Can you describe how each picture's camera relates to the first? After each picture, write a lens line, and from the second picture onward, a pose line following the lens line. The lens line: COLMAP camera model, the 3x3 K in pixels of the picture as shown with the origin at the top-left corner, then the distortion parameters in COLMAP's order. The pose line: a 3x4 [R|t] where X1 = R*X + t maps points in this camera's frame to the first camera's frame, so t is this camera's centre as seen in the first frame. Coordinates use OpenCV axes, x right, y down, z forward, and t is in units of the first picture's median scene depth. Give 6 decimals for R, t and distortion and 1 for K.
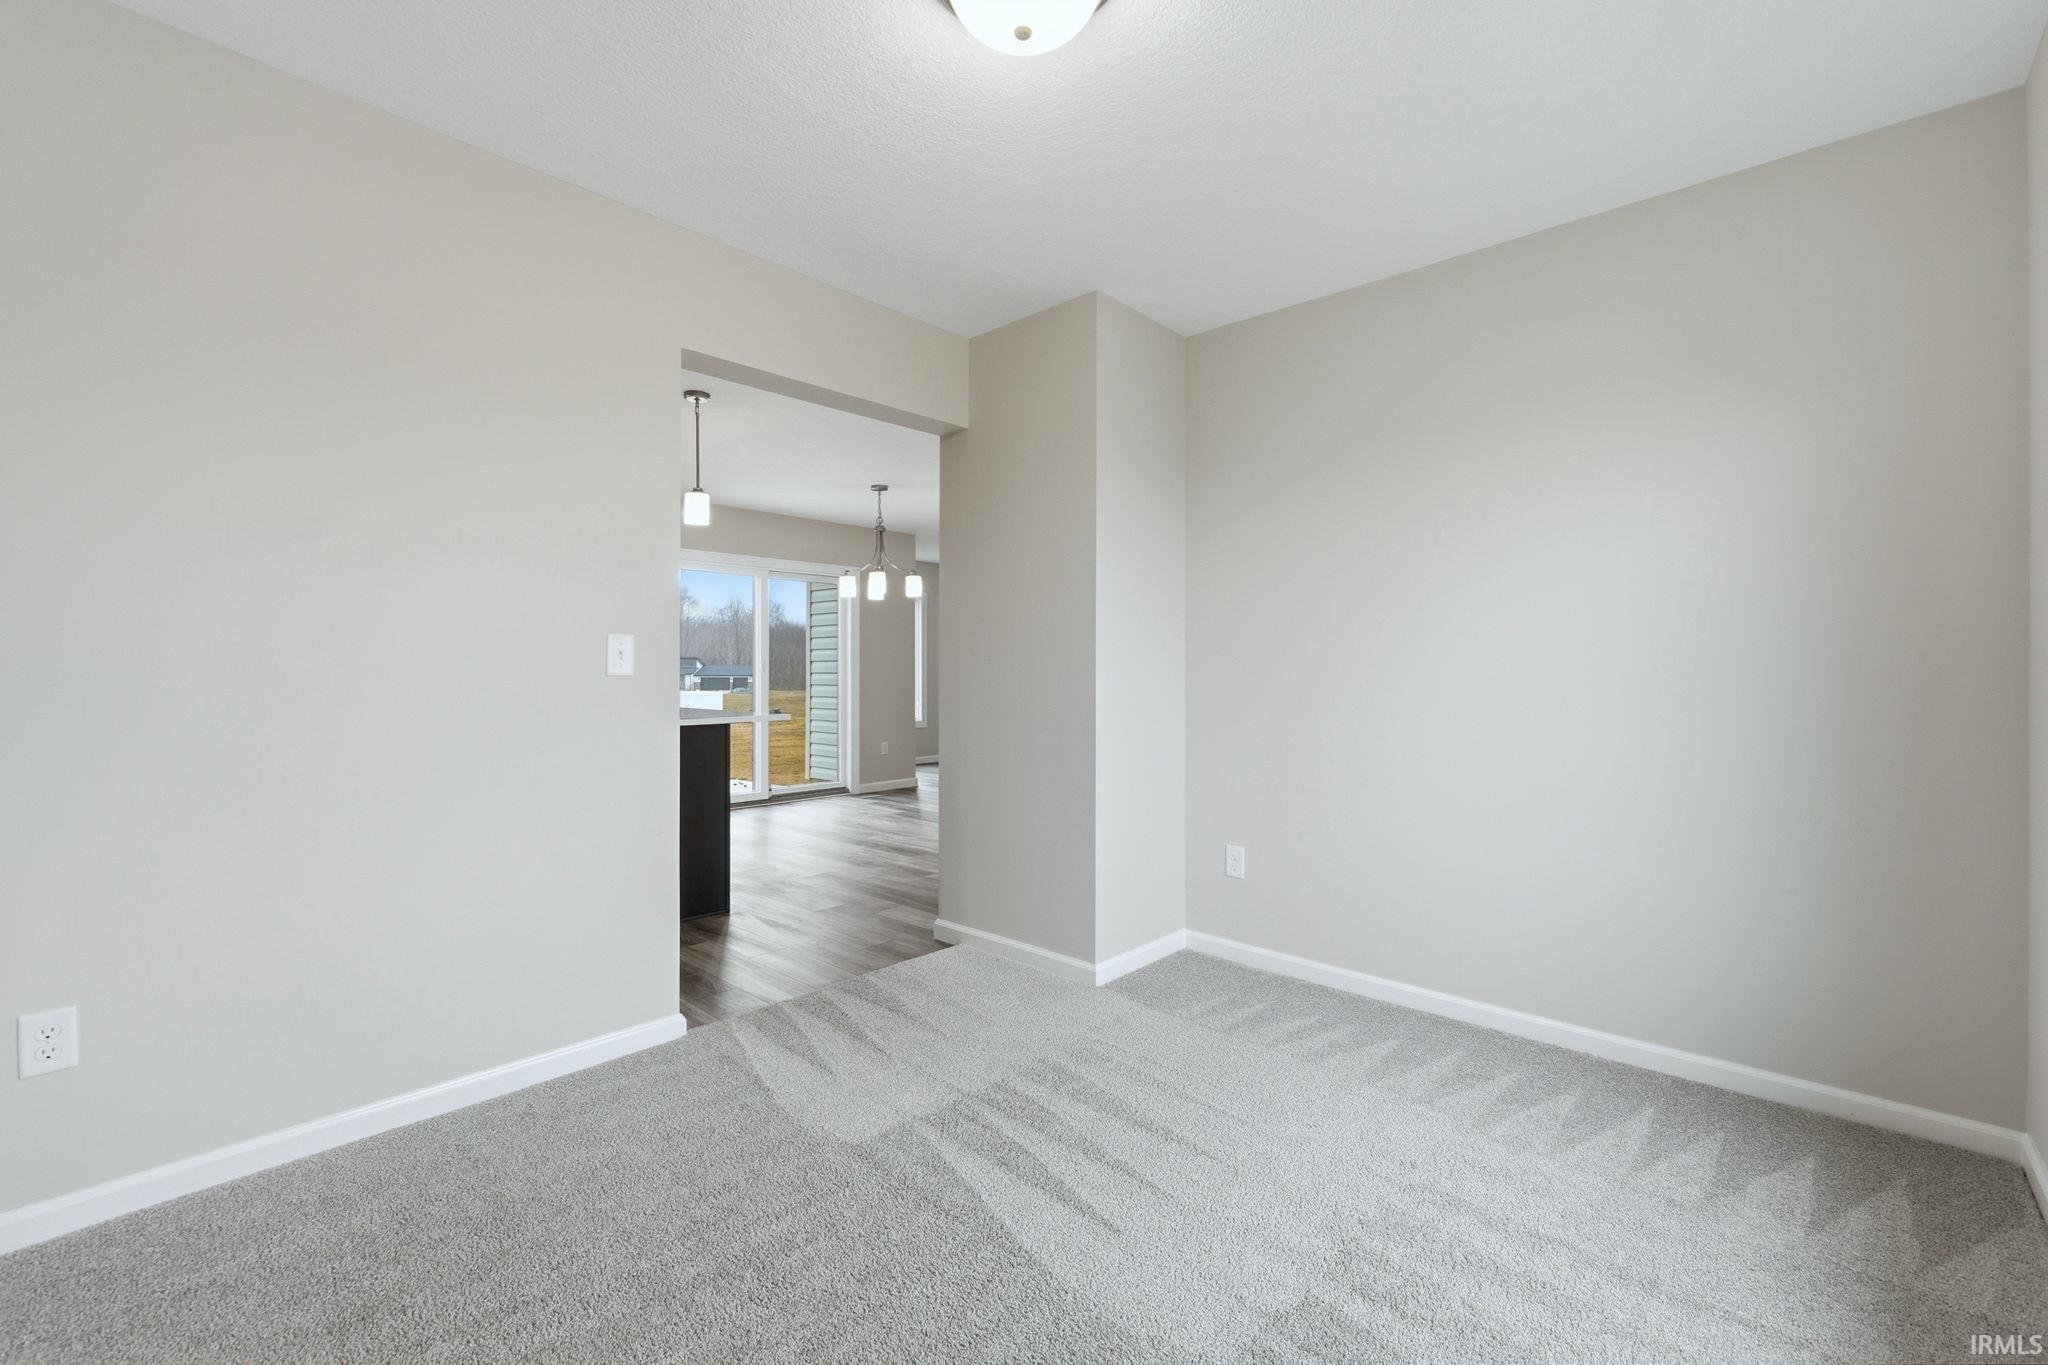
lens RADIAL K [[856.3, 0, 1021.2], [0, 856.3, 672.2], [0, 0, 1]] dist [-0.002733, 0.000674]
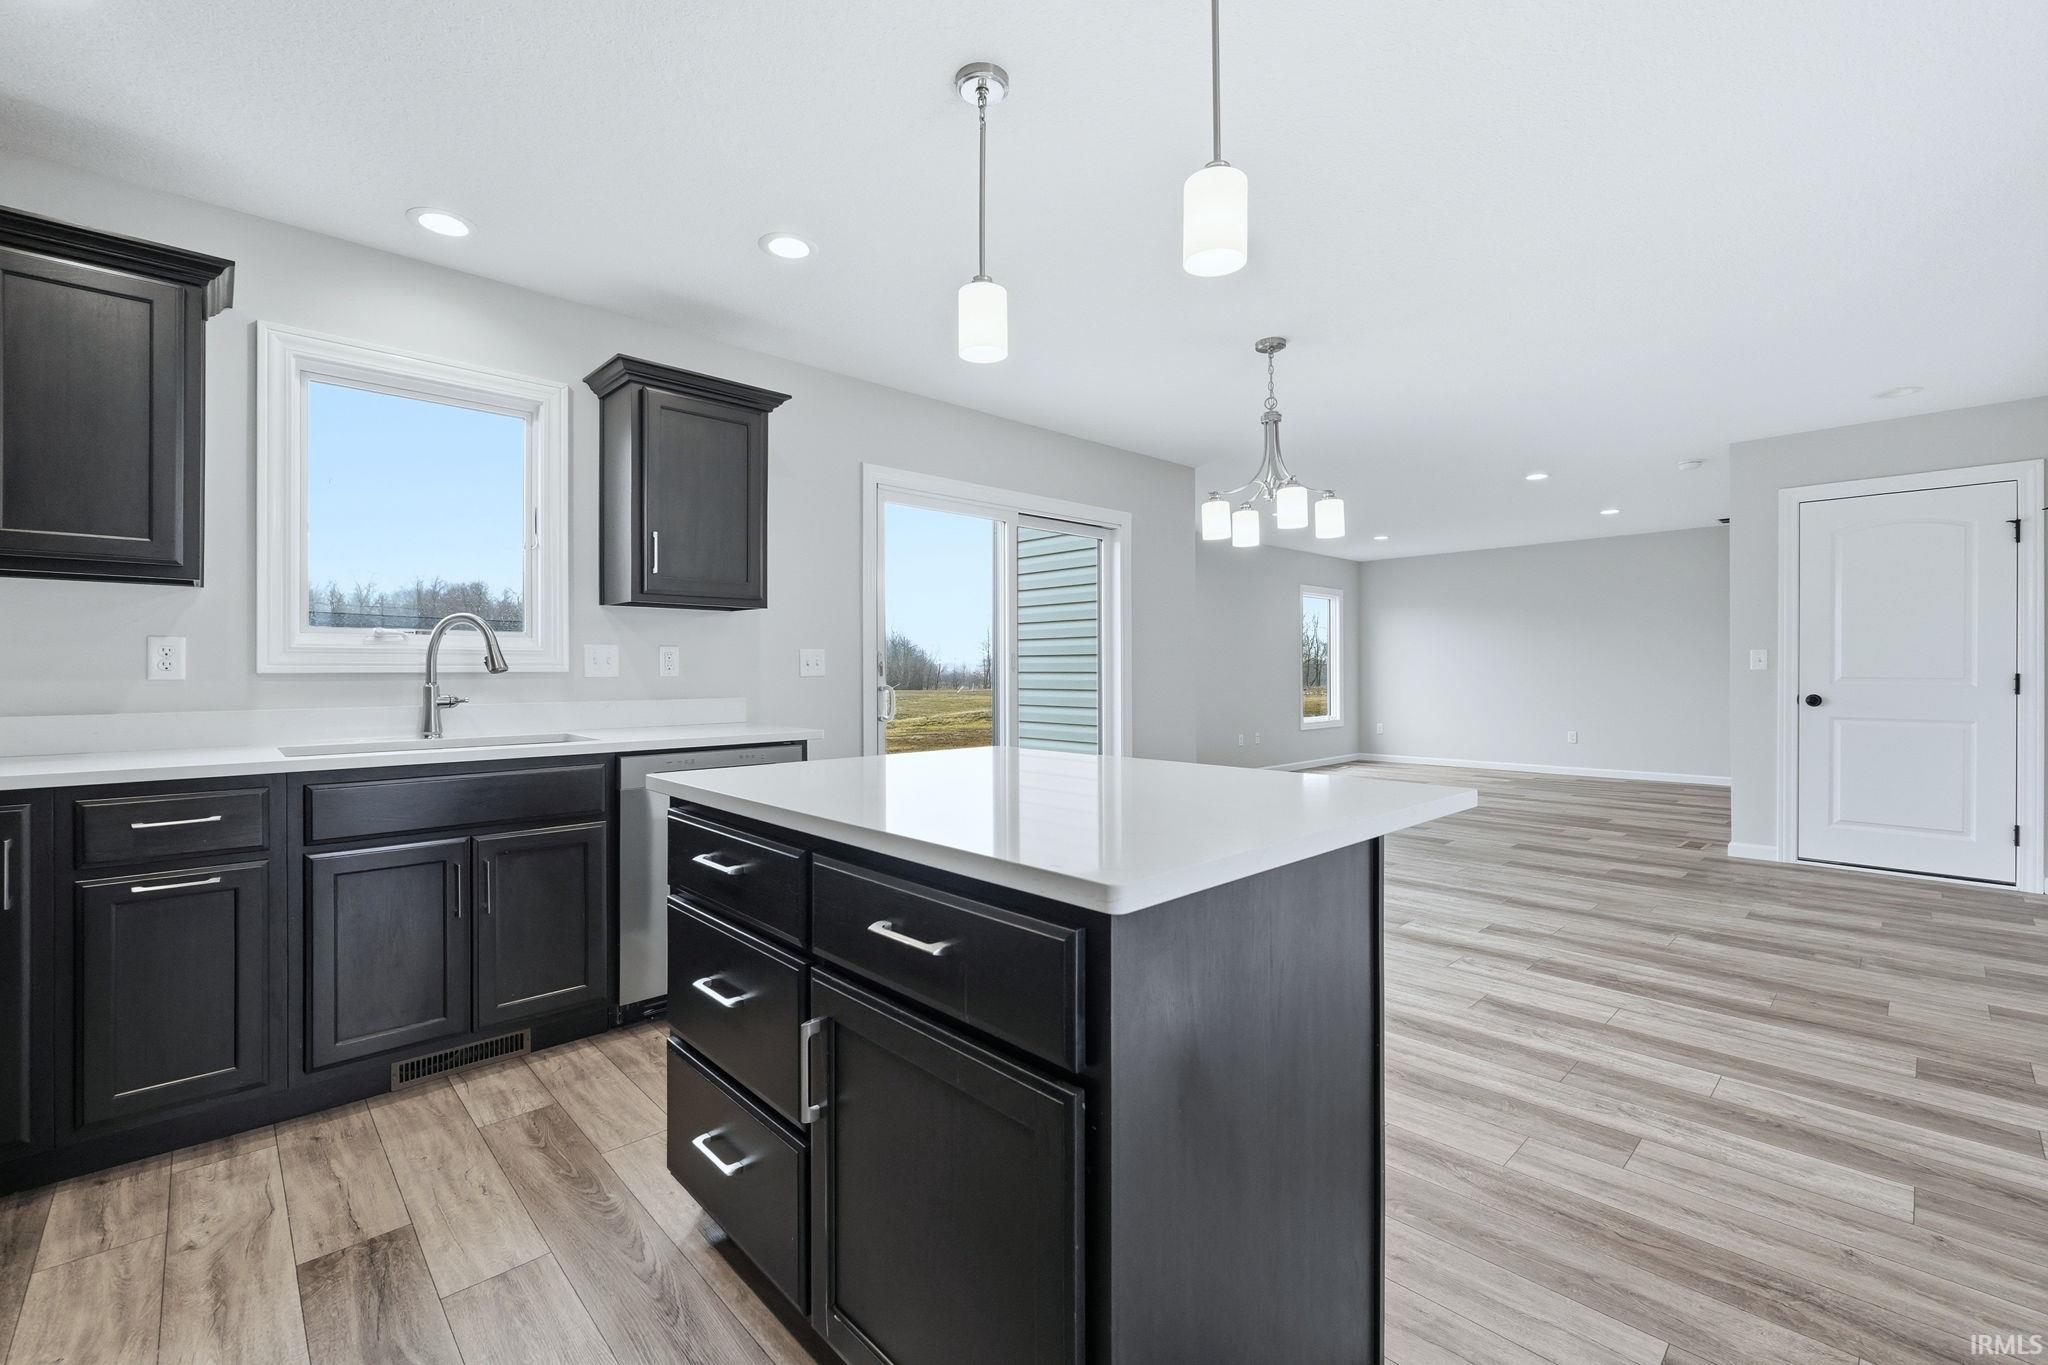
lens RADIAL K [[856.3, 0, 1021.2], [0, 856.3, 672.2], [0, 0, 1]] dist [-0.002733, 0.000674]
pose [[0.997499, -0.002387, -0.070645, -0.225014], [0.002466, 0.999996, 0.001033, -0.000654], [0.070642, -0.001204, 0.997501, 0.330623]]
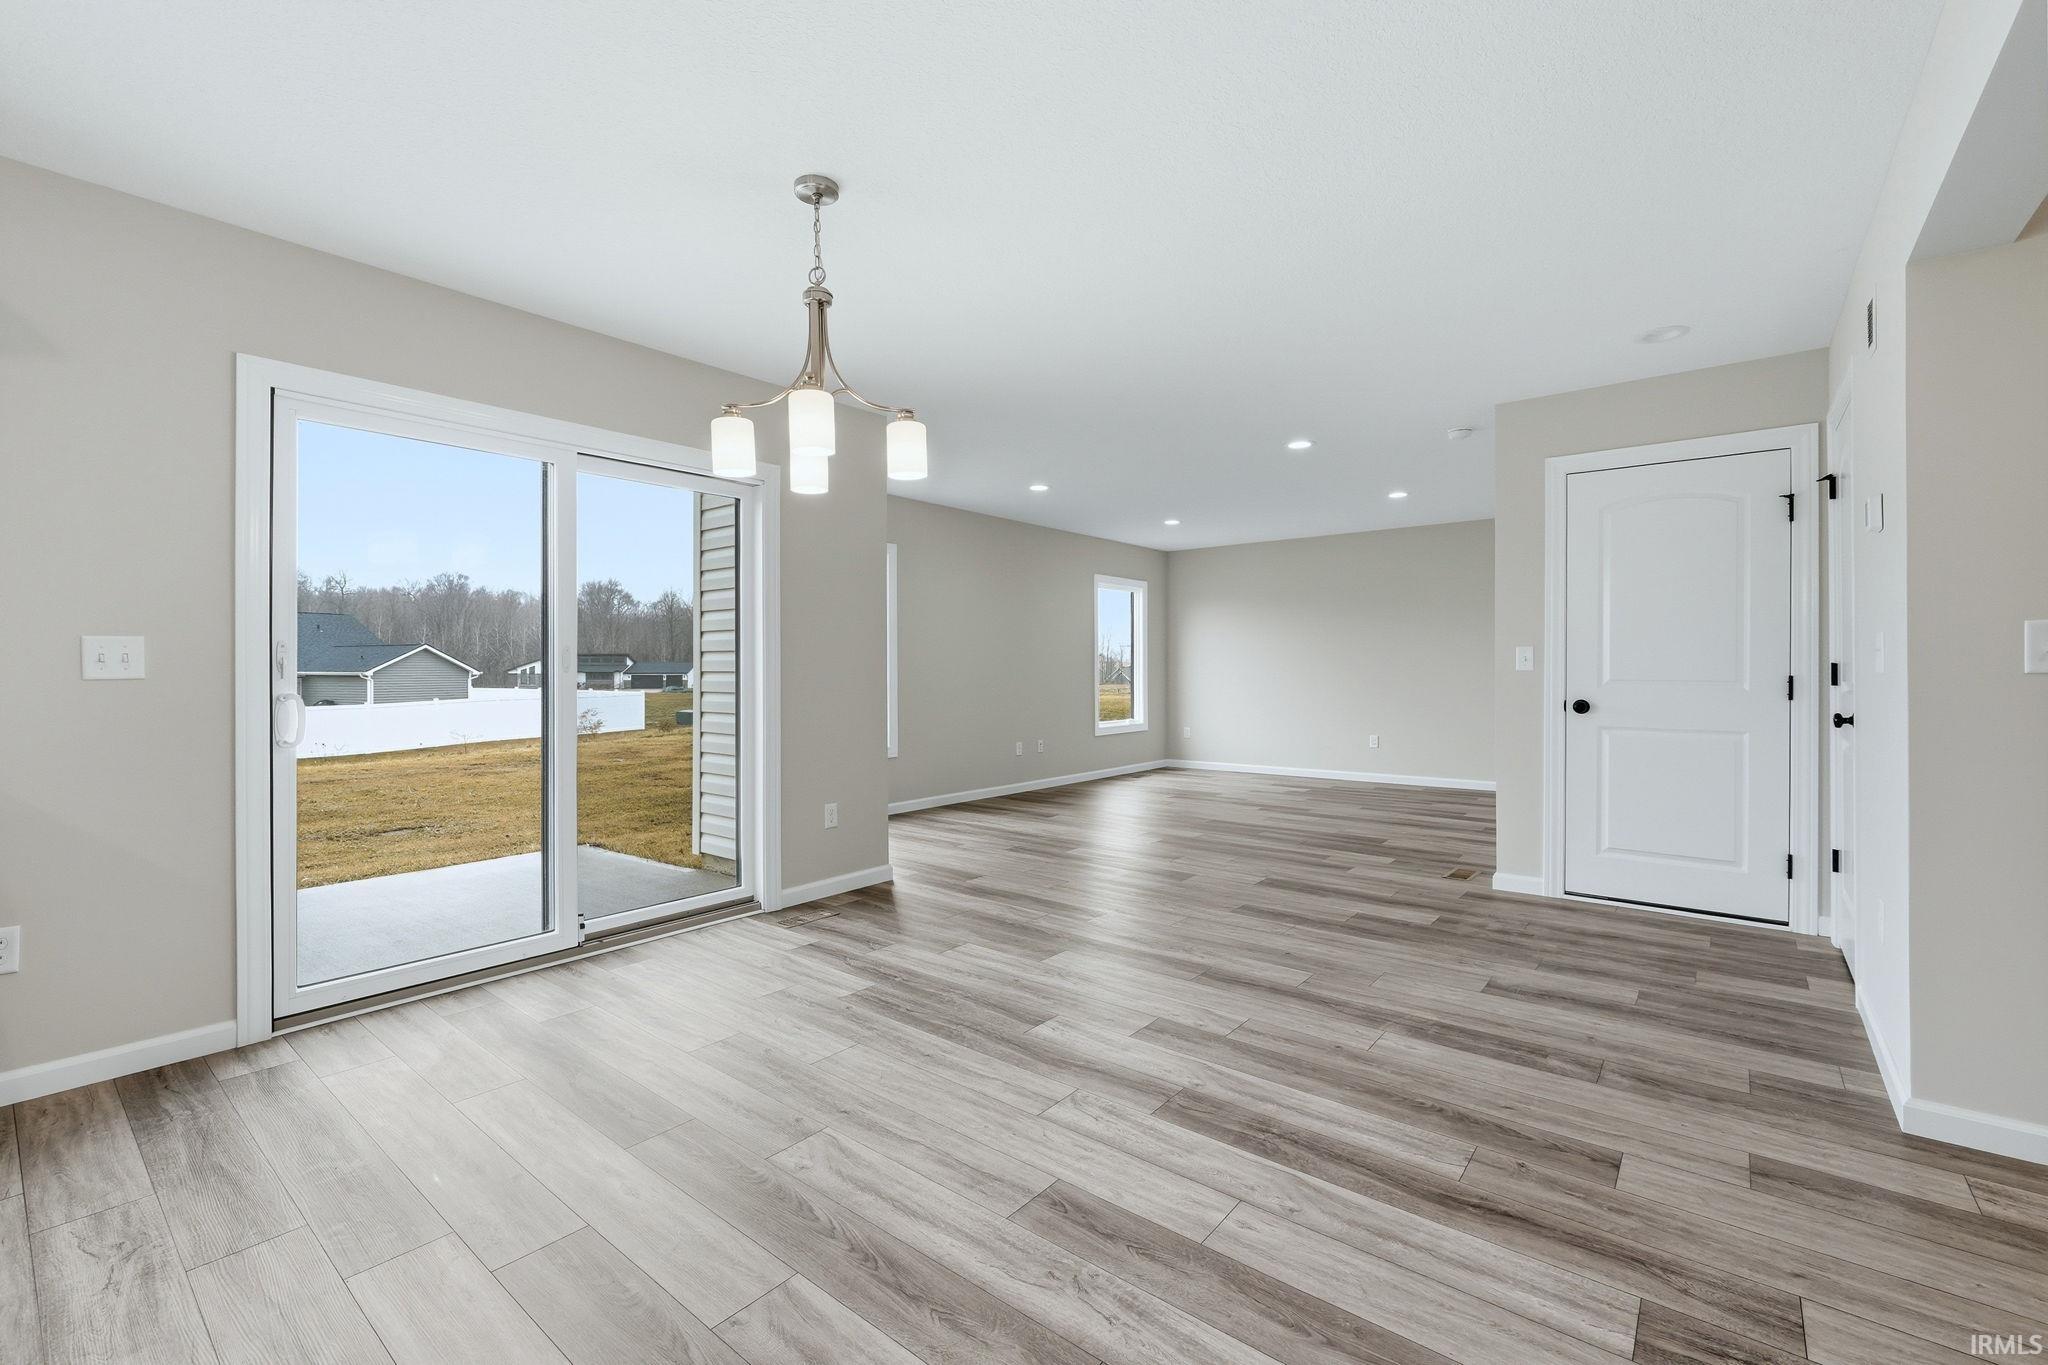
lens RADIAL K [[861.9, 0, 1018.4], [0, 861.9, 670.3], [0, 0, 1]] dist [-0.002405, 0.000015]
pose [[0.998376, -0.001023, 0.056955, -0.076191], [0.000955, 0.999999, 0.001212, -0.001508], [-0.056956, -0.001156, 0.998376, 0.475350]]
